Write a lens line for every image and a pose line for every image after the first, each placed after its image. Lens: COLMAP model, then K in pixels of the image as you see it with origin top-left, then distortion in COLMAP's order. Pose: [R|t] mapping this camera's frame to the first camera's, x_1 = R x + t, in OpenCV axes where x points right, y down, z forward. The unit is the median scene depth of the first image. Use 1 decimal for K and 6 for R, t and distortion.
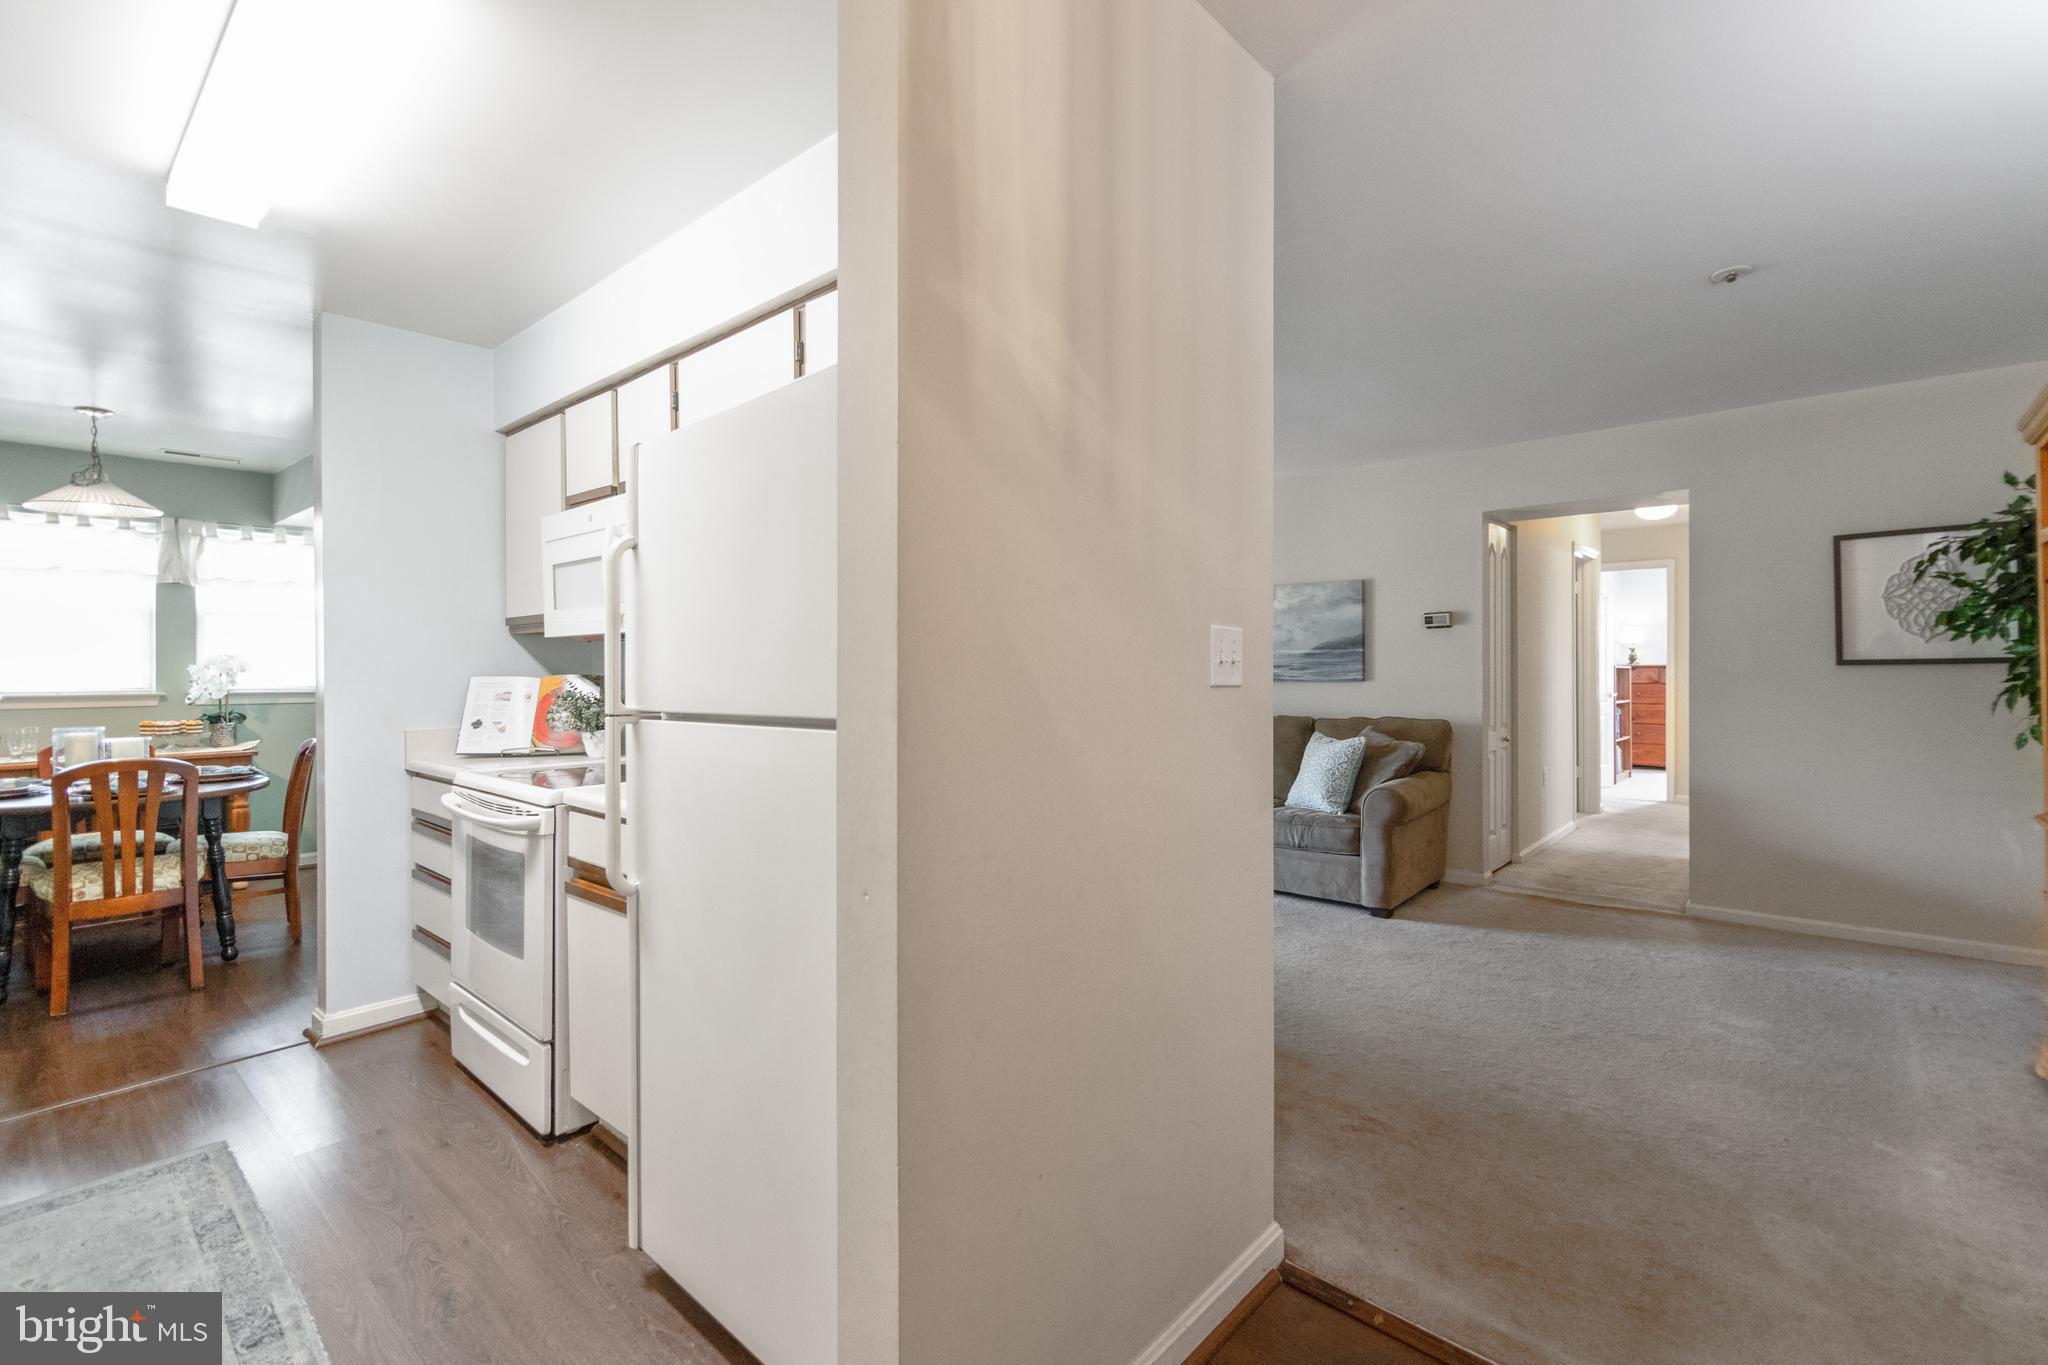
lens RADIAL K [[916.7, 0, 1029.6], [0, 916.7, 670.1], [0, 0, 1]] dist [-0.001673, -0.000279]
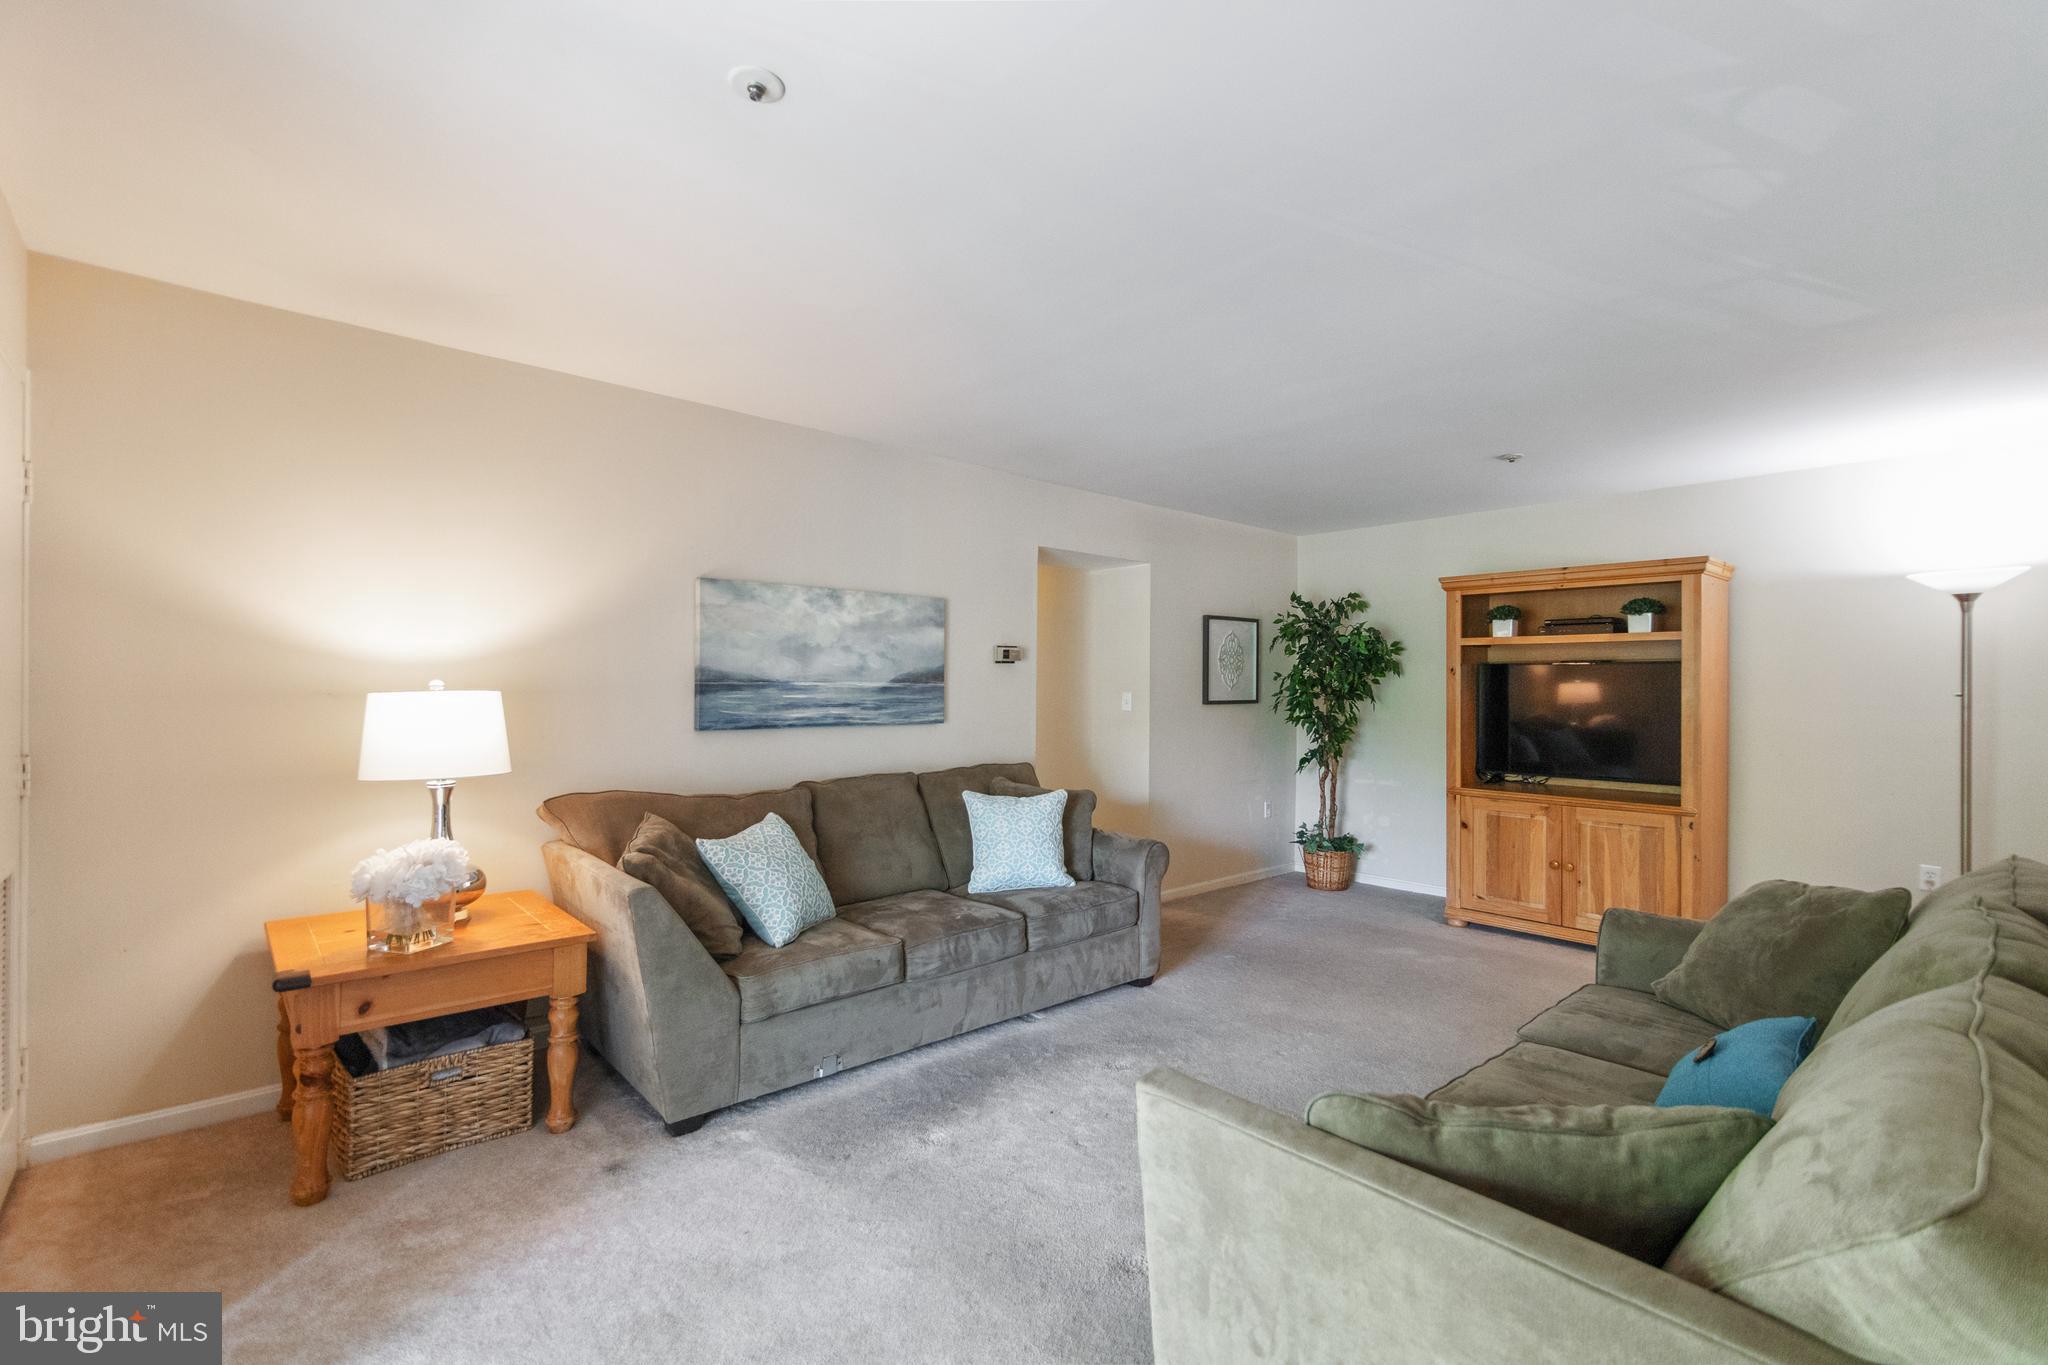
lens RADIAL K [[901.2, 0, 1024.0], [0, 901.2, 682.5], [0, 0, 1]] dist [-0.000966, -0.004961]
pose [[0.112961, 0.014205, 0.993498, -0.429415], [-0.008376, 0.999876, -0.013344, -0.013961], [-0.993564, -0.006814, 0.113066, 0.844723]]
